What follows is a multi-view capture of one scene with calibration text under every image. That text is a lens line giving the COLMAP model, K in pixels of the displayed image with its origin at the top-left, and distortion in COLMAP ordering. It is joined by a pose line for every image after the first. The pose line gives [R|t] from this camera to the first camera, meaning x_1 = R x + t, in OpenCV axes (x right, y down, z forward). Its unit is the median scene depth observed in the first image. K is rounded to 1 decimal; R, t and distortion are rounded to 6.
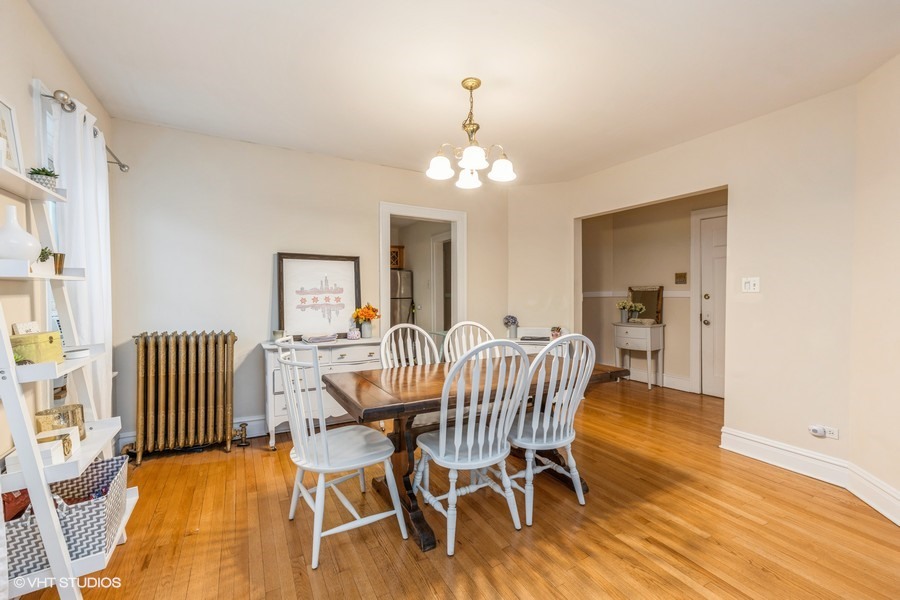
lens RADIAL K [[382.6, 0, 447.8], [0, 382.6, 293.6], [0, 0, 1]] dist [0.001433, 0.000258]
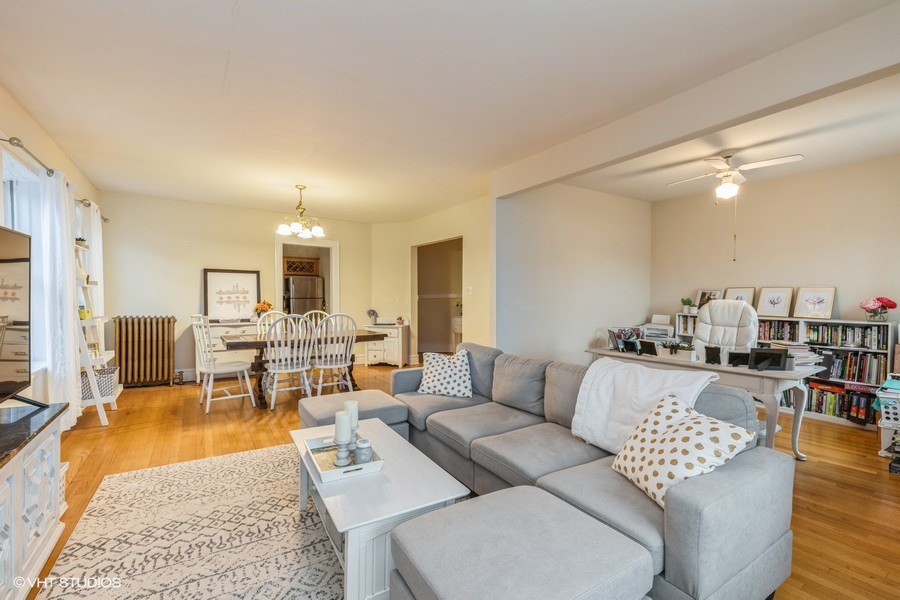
lens RADIAL K [[382.8, 0, 450.0], [0, 382.8, 300.0], [0, 0, 1]] dist [0.001170, -0.000037]
pose [[0.996153, 0.006070, 0.087423, 0.482893], [-0.007128, 0.999905, 0.011797, -0.000023], [-0.087343, -0.012375, 0.996101, -0.755727]]
